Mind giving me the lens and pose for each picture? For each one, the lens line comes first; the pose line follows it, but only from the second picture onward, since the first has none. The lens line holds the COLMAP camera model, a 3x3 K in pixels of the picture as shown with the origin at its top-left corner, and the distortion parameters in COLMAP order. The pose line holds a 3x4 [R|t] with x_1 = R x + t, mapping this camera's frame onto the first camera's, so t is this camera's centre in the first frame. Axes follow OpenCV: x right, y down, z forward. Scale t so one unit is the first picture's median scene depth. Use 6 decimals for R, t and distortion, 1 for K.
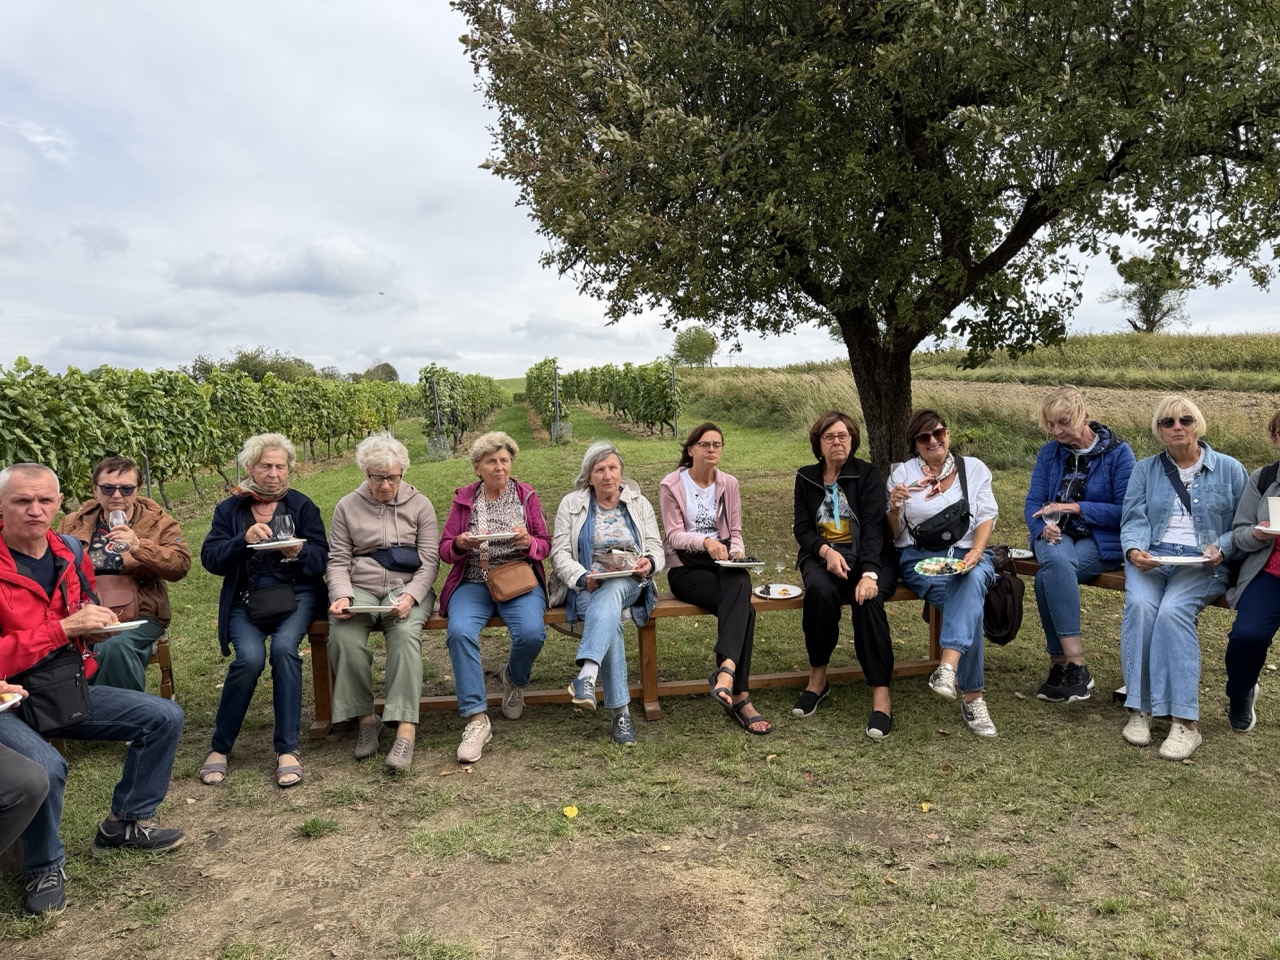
lens RADIAL K [[867.5, 0, 642.4], [0, 867.5, 471.6], [0, 0, 1]] dist [0.021259, -0.058400]
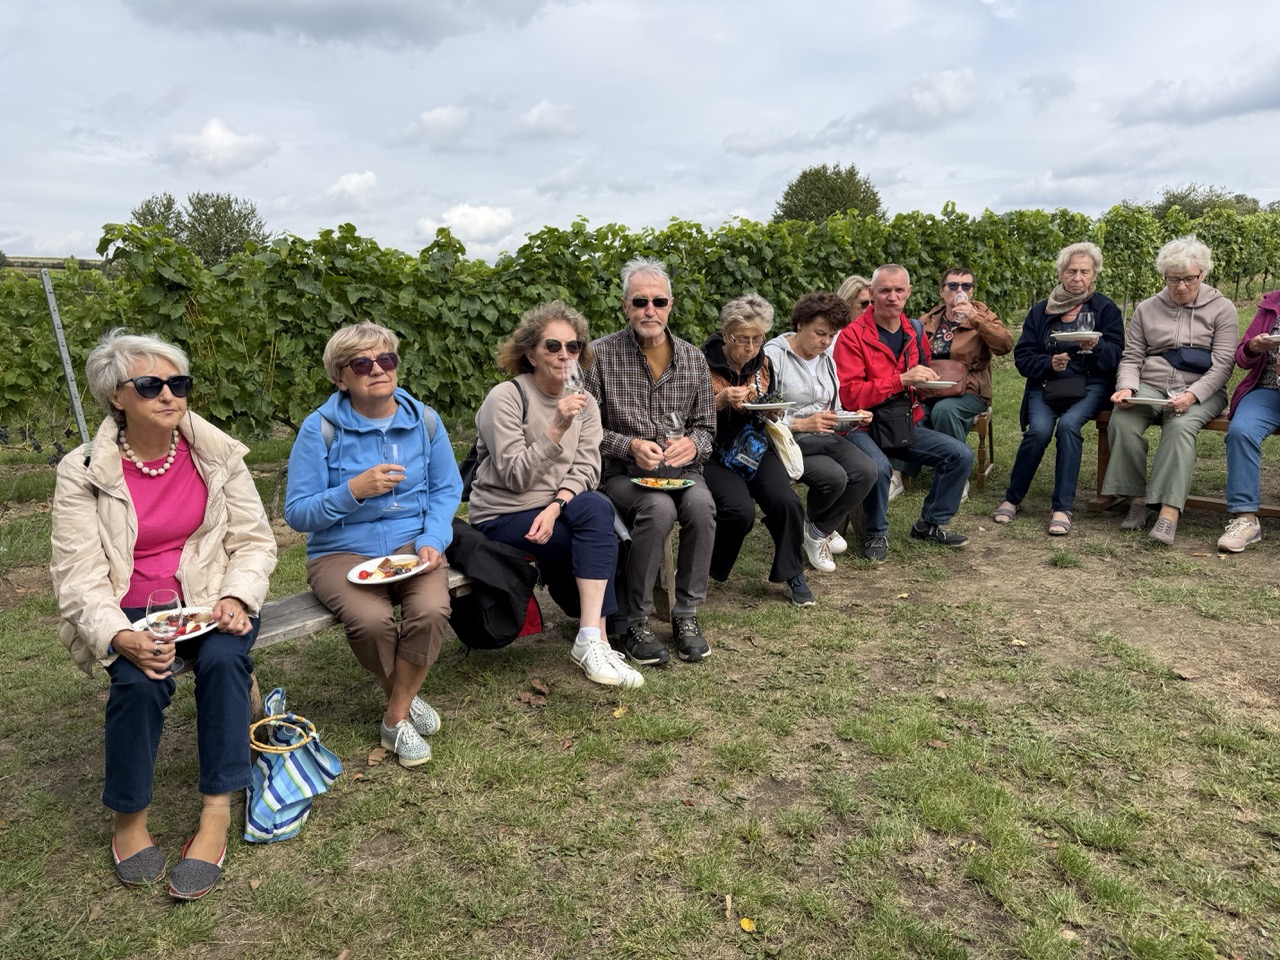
lens RADIAL K [[895.0, 0, 633.2], [0, 895.0, 480.3], [0, 0, 1]] dist [0.009708, -0.013089]
pose [[0.567072, 0.154593, -0.809030, 0.247301], [-0.019152, 0.984438, 0.174686, 0.070375], [0.823445, -0.083565, 0.561208, -0.182370]]
